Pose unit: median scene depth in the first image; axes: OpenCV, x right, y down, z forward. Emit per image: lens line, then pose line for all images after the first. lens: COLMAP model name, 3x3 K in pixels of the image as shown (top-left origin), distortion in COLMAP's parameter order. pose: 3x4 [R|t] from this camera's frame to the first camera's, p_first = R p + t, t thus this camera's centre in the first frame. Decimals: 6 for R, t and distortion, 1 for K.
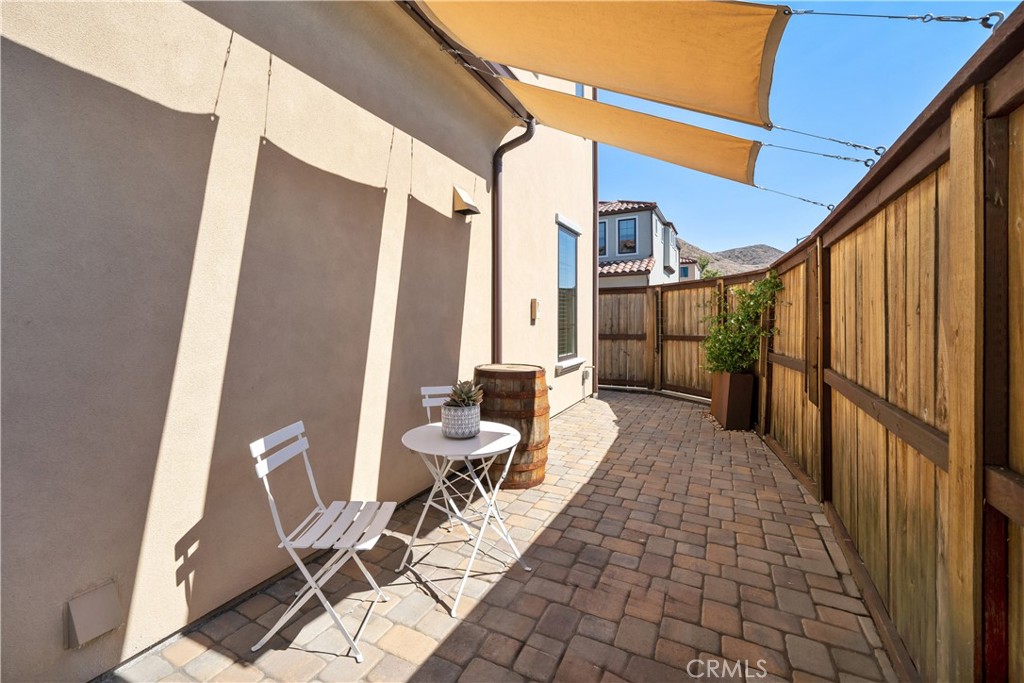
lens RADIAL K [[420.0, 0, 514.6], [0, 420.0, 319.5], [0, 0, 1]] dist [-0.000253, -0.000038]
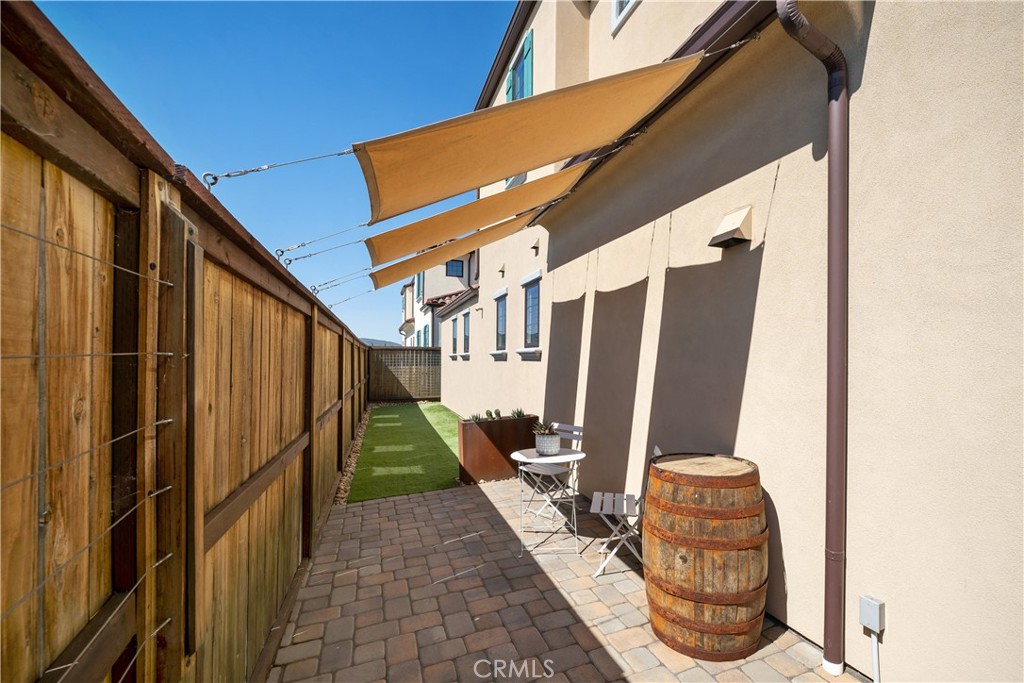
lens RADIAL K [[394.3, 0, 514.8], [0, 394.3, 362.7], [0, 0, 1]] dist [0.000009, -0.000107]
pose [[-0.690991, -0.001781, -0.722862, 0.798980], [-0.007435, 0.999962, 0.004643, -0.058103], [0.722826, 0.008583, -0.690977, 1.497358]]
